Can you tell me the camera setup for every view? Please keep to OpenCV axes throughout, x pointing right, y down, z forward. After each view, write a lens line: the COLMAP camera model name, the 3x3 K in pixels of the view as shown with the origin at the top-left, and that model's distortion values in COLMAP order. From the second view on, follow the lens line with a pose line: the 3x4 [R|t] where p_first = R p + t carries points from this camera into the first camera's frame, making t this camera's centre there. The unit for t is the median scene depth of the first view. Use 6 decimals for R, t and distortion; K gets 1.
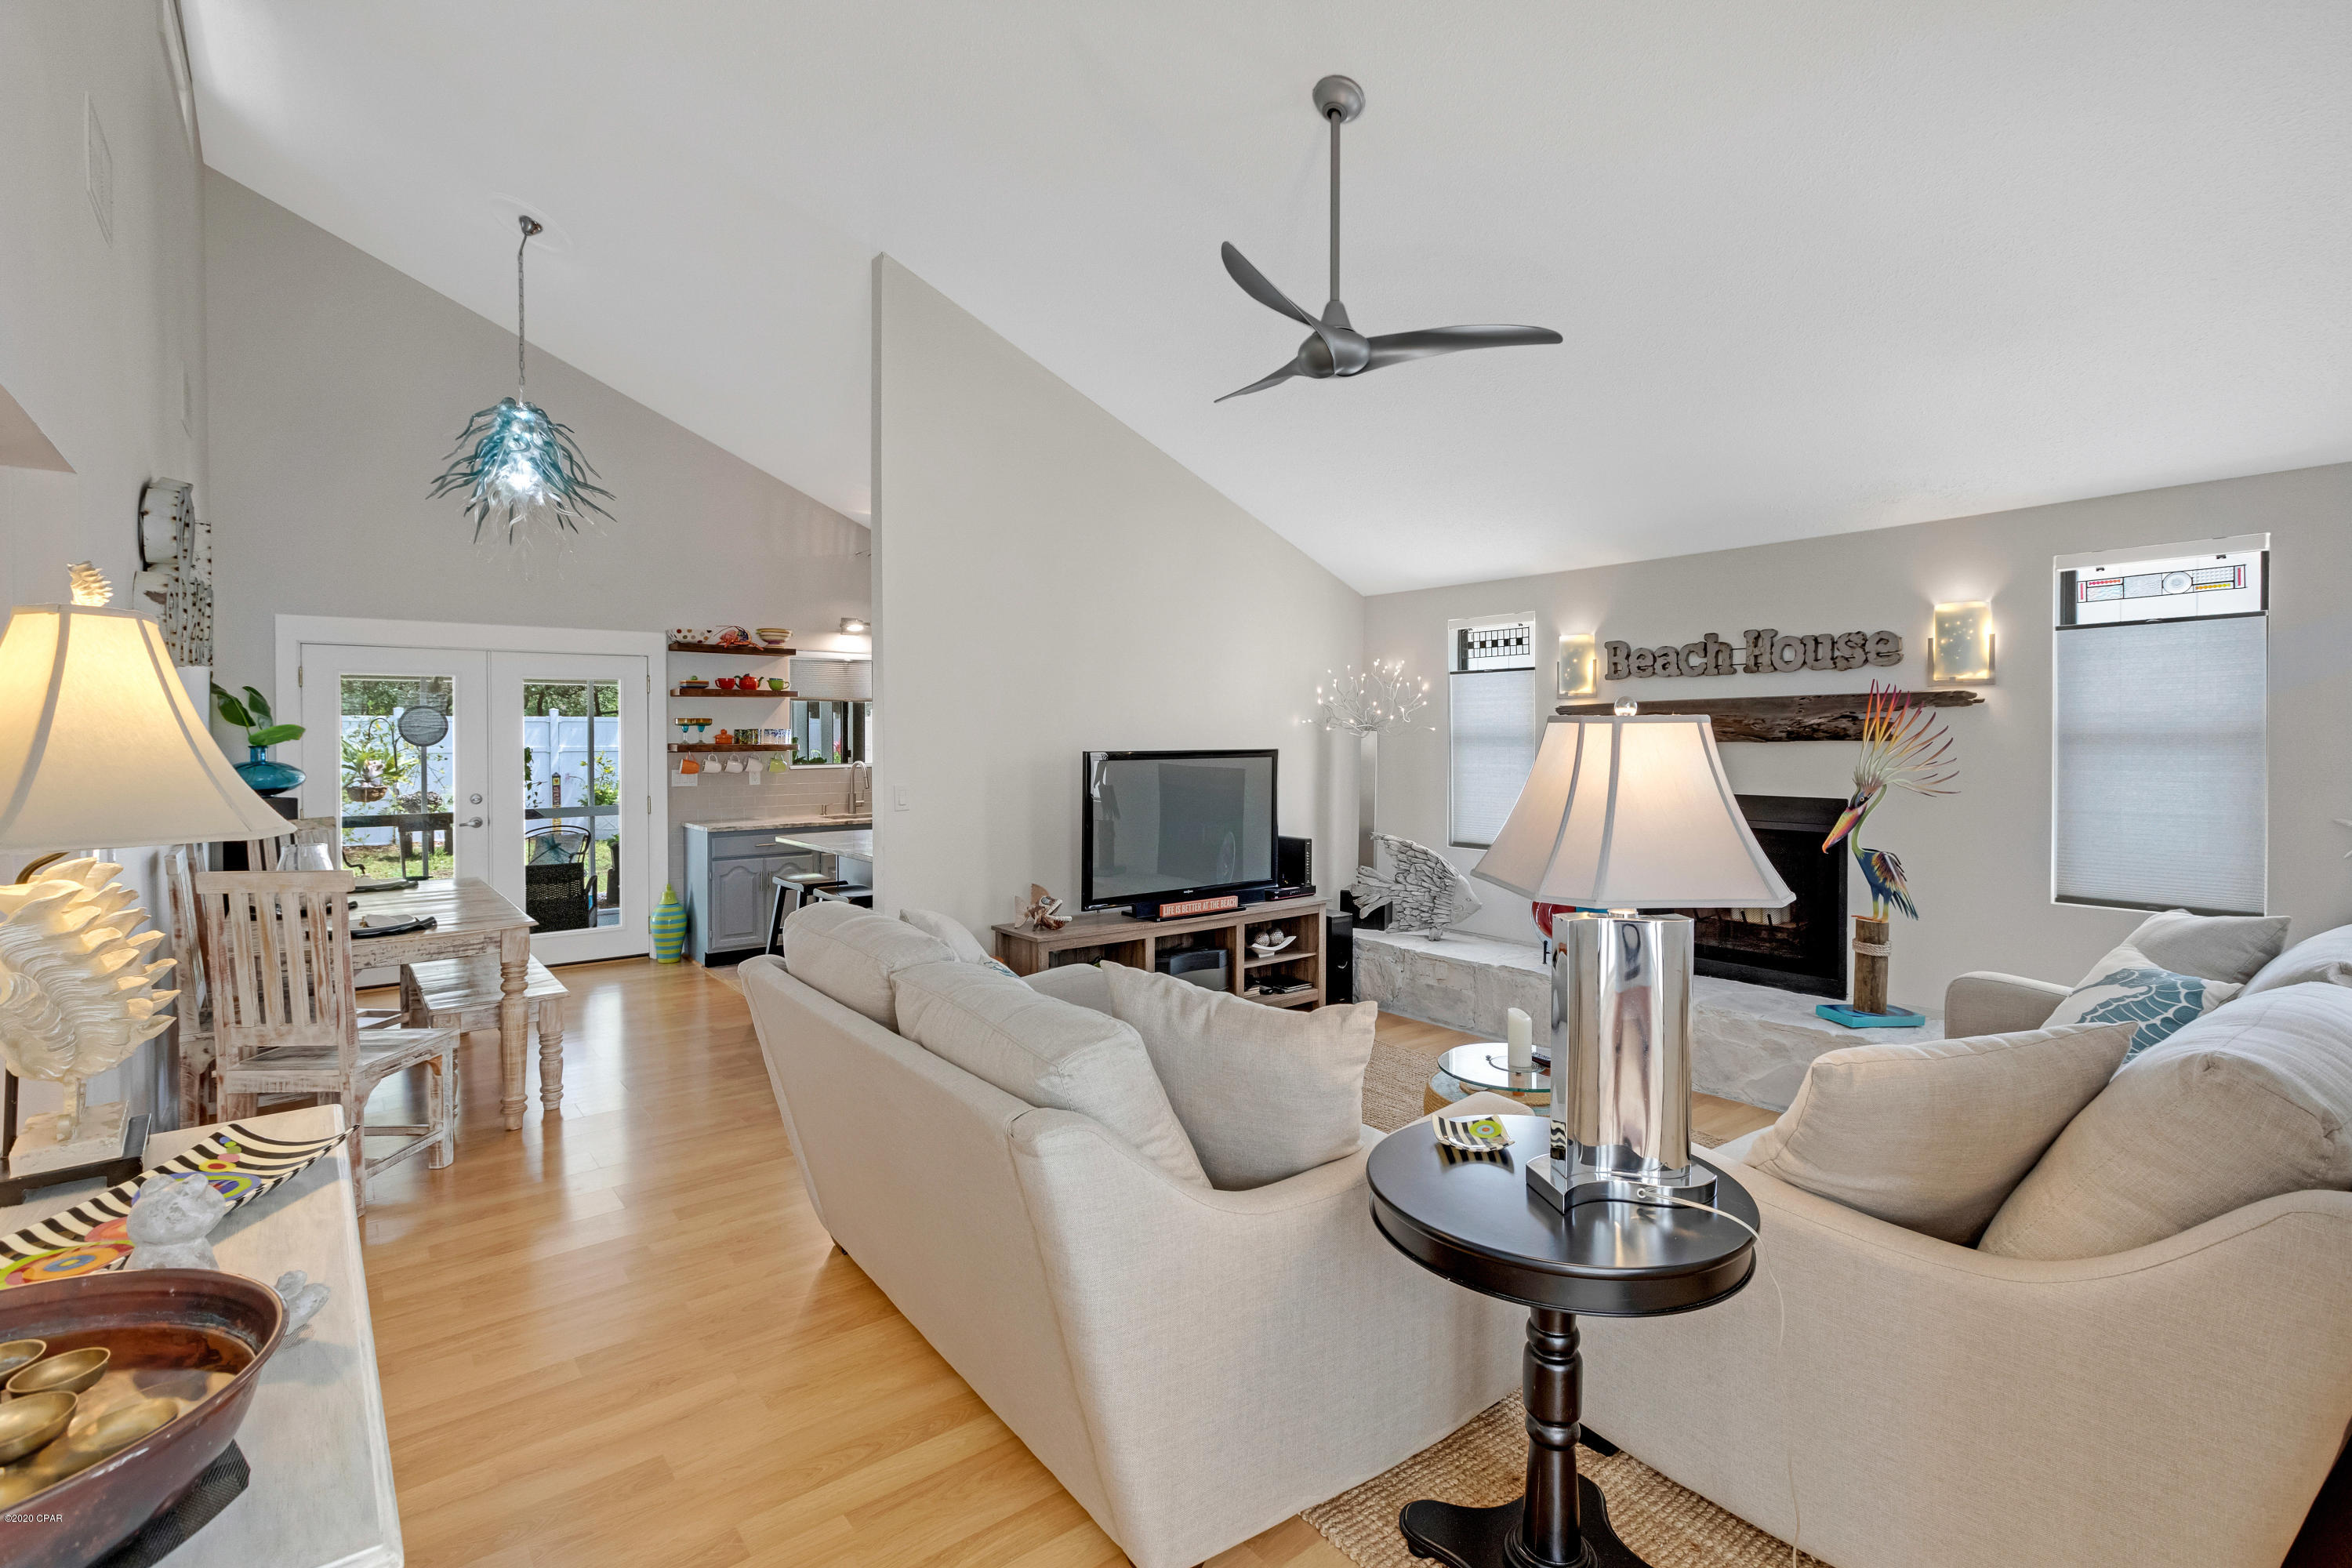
lens RADIAL K [[1065.0, 0, 1171.6], [0, 1065.0, 727.6], [0, 0, 1]] dist [0.001123, 0.000224]
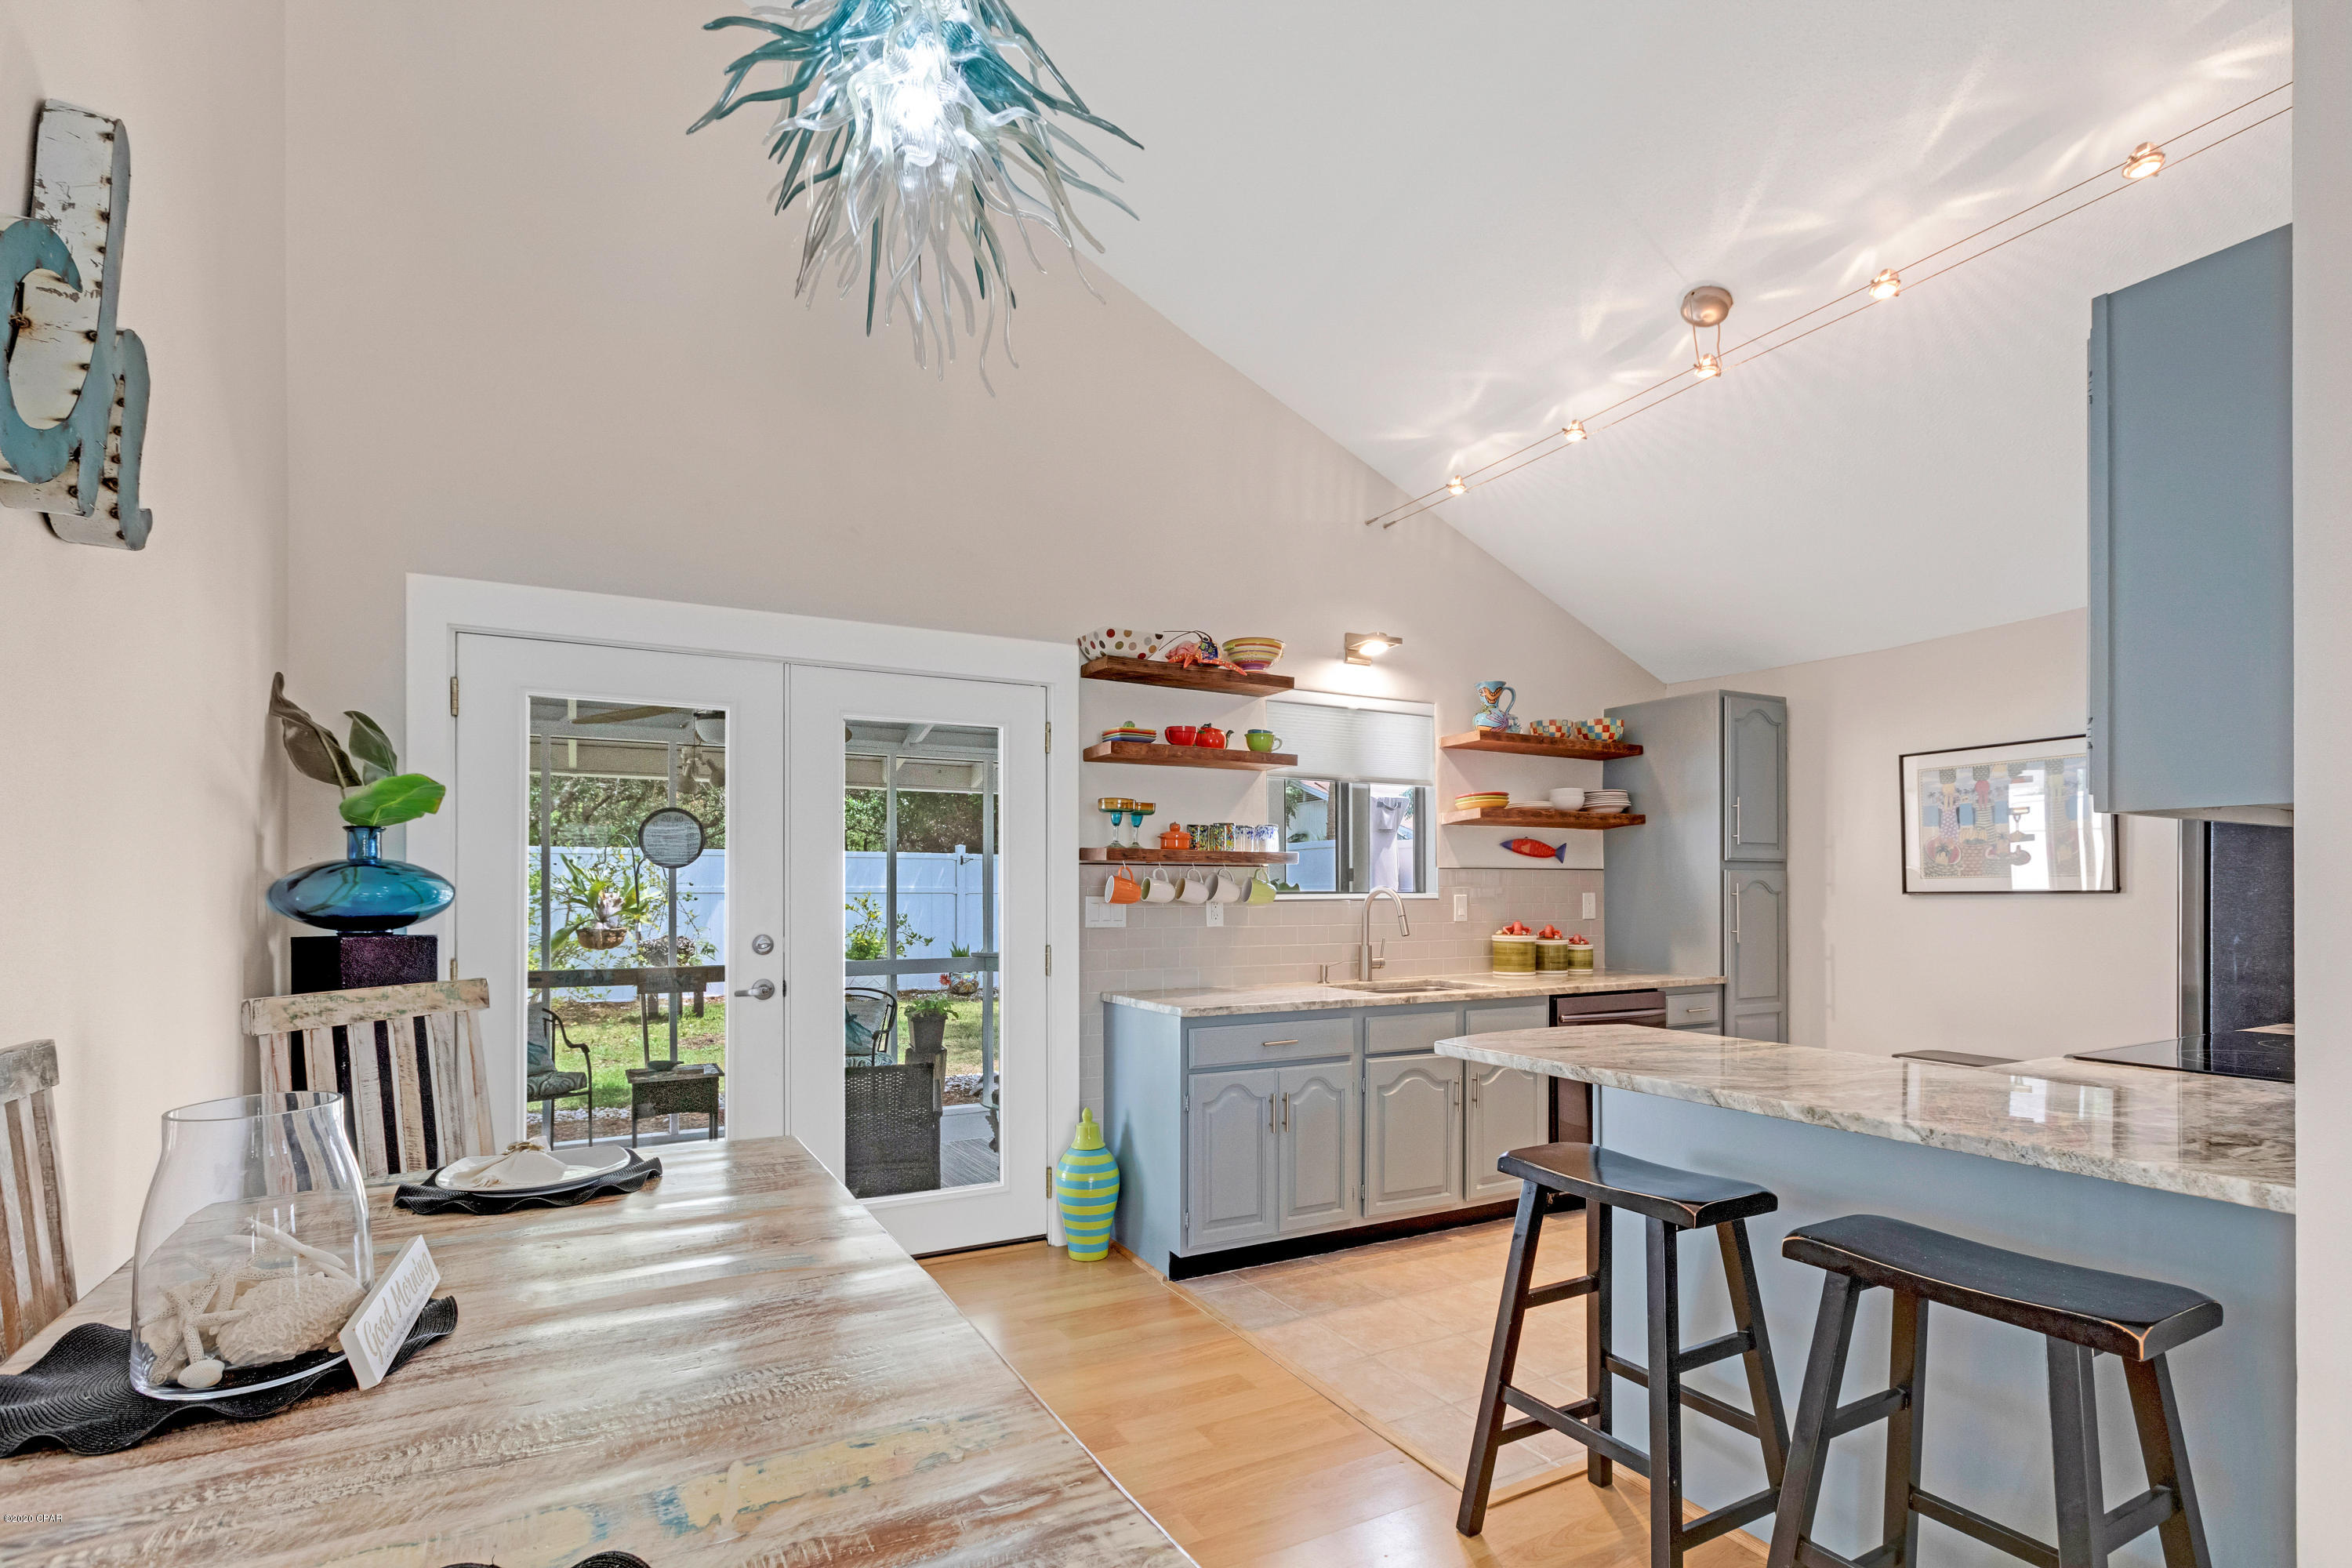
lens RADIAL K [[1100.3, 0, 1183.6], [0, 1100.3, 889.5], [0, 0, 1]] dist [0.000714, 0.000285]
pose [[0.984456, 0.004865, -0.175563, -0.319406], [-0.004306, 0.999984, 0.003568, 0.033560], [0.175578, -0.002757, 0.984462, 0.454365]]
